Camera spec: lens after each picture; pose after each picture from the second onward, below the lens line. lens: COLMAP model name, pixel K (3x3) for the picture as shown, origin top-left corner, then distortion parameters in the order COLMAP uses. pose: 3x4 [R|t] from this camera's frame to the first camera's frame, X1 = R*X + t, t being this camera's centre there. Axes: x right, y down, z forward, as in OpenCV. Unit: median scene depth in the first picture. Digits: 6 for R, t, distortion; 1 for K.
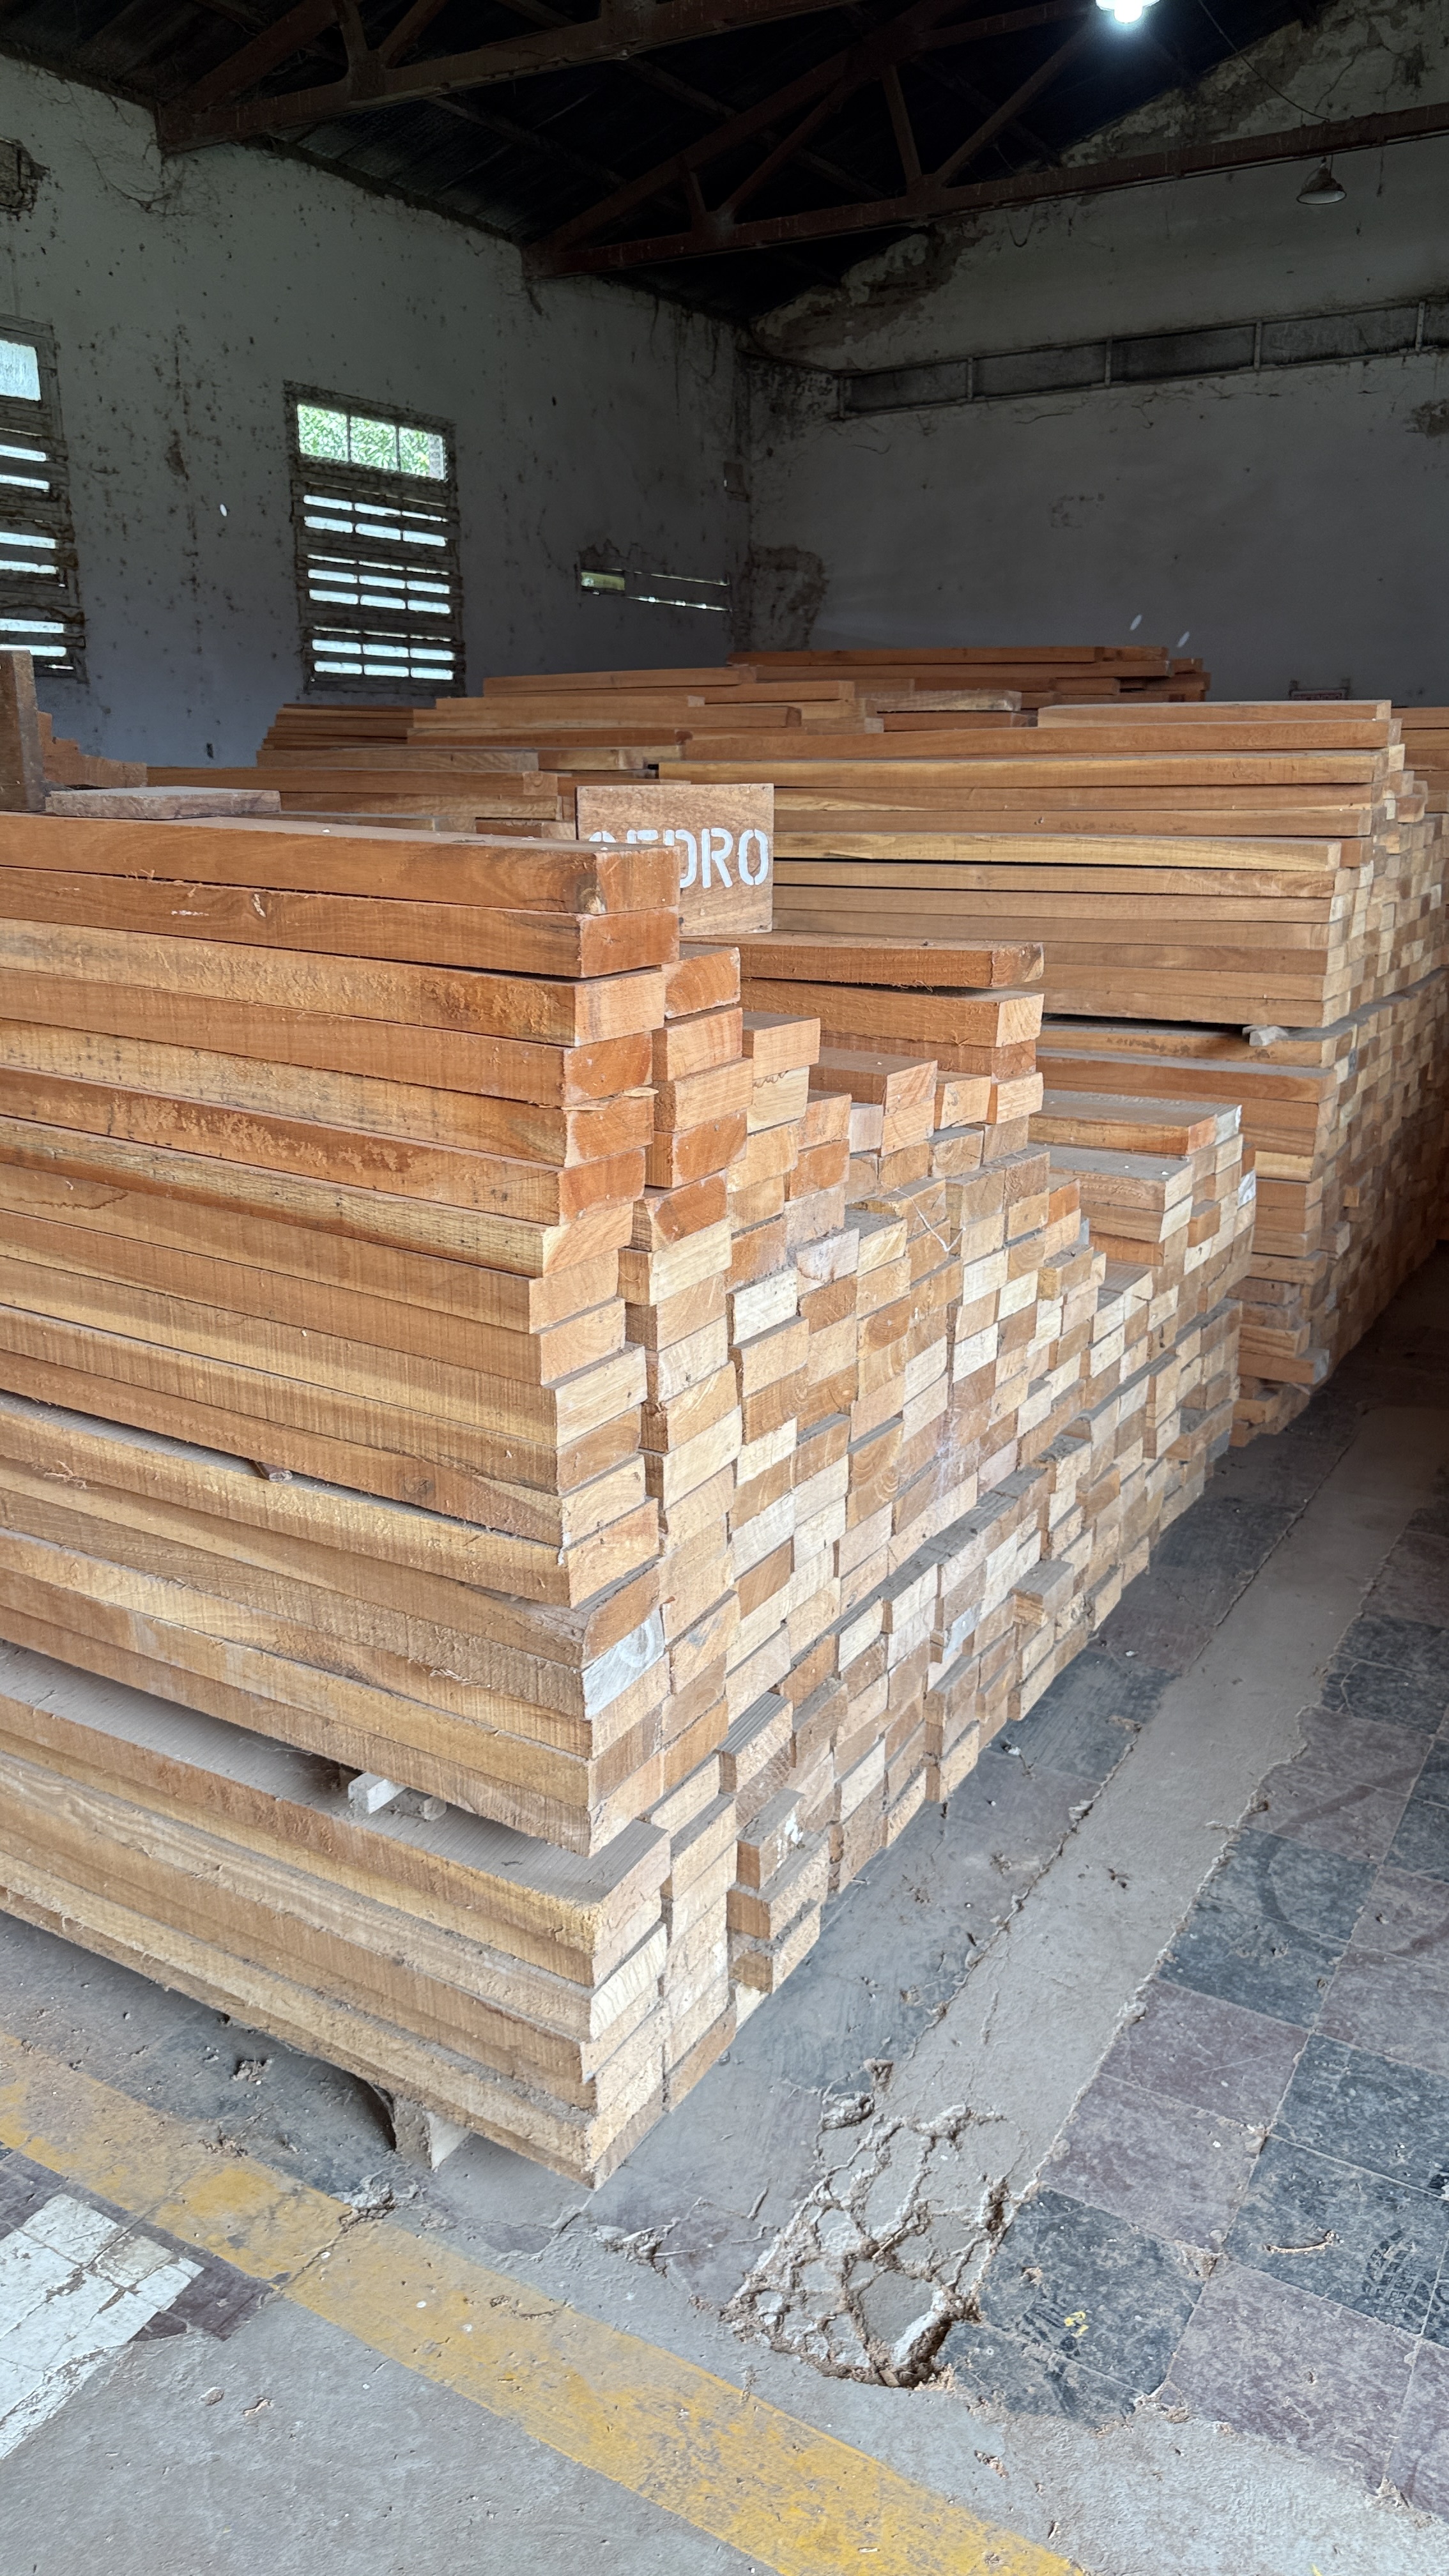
lens RADIAL K [[1824.6, 0, 713.3], [0, 1824.6, 1286.2], [0, 0, 1]] dist [0.038808, -0.047692]
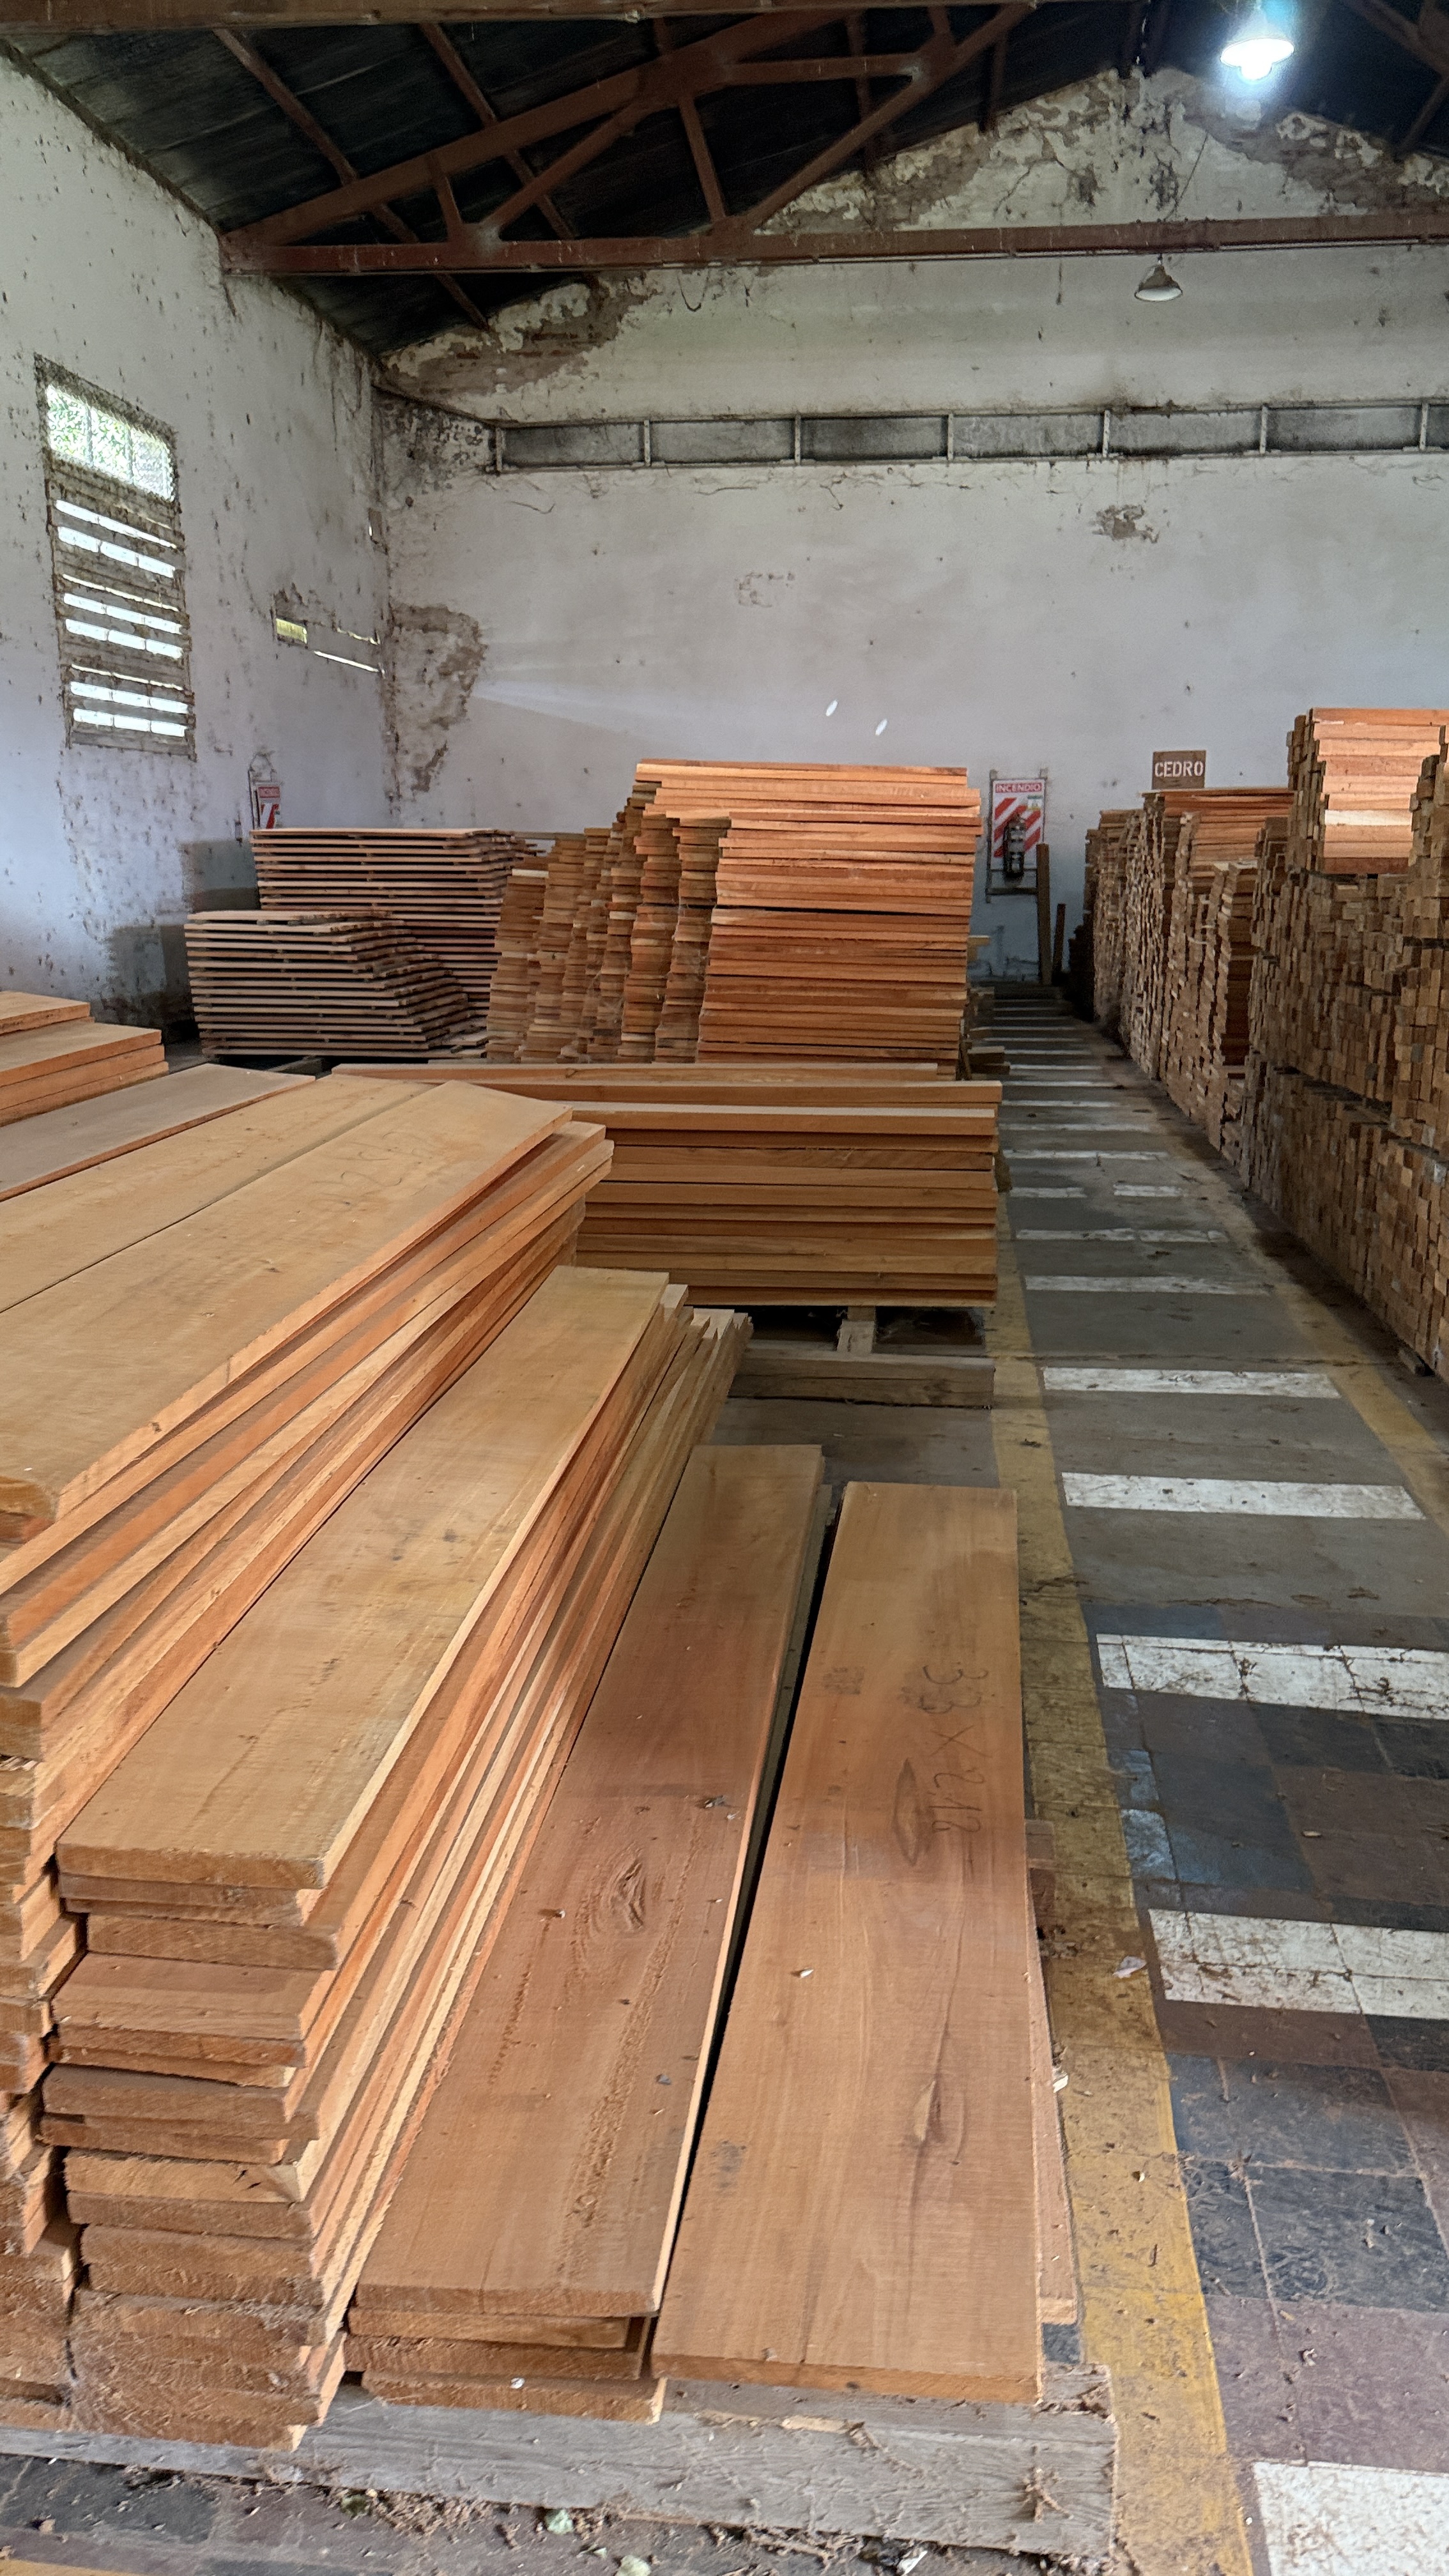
lens RADIAL K [[1824.6, 0, 732.8], [0, 1824.6, 1311.5], [0, 0, 1]] dist [0.038808, -0.047692]
pose [[0.909303, -0.093107, 0.405585, -0.303339], [0.105415, 0.994396, -0.008060, -0.044404], [-0.402561, 0.050084, 0.914022, 0.171196]]
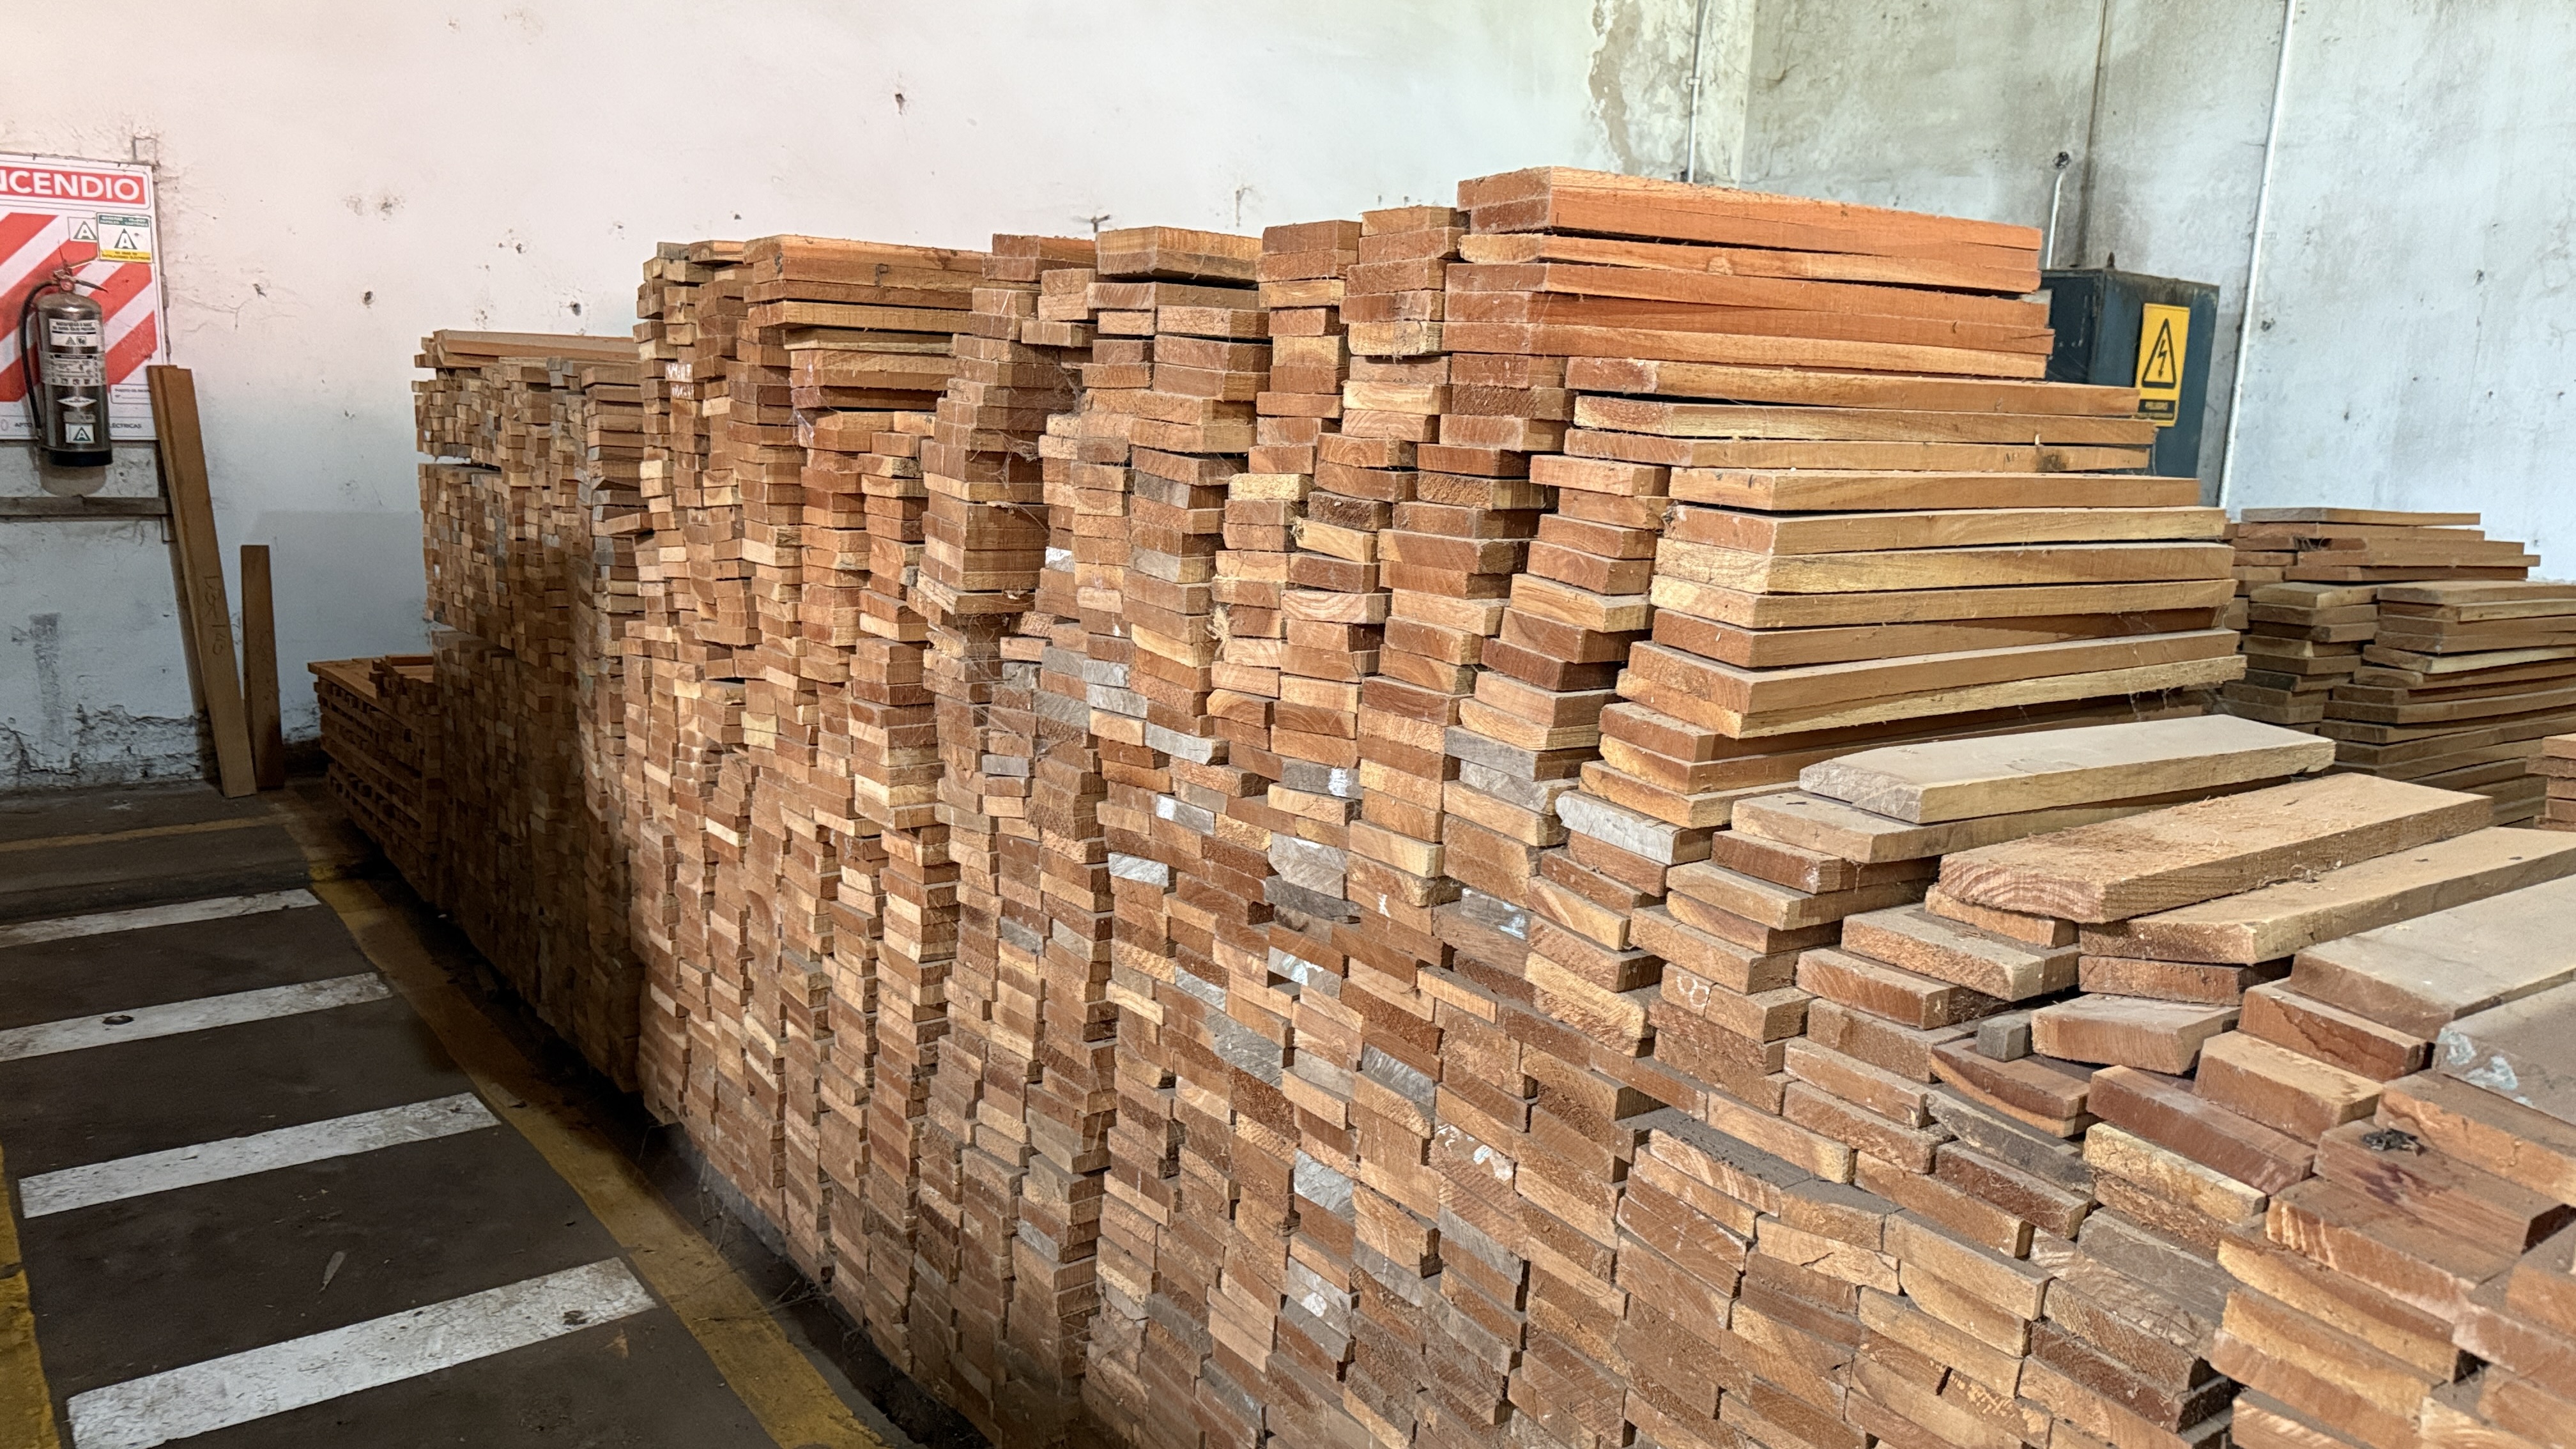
lens RADIAL K [[1824.6, 0, 1306.2], [0, 1824.6, 716.9], [0, 0, 1]] dist [0.038808, -0.047692]
pose [[0.364338, -0.135525, 0.921353, 0.121100], [0.214461, 0.974973, 0.058606, -0.238735], [-0.906236, 0.176242, 0.384285, 0.824623]]
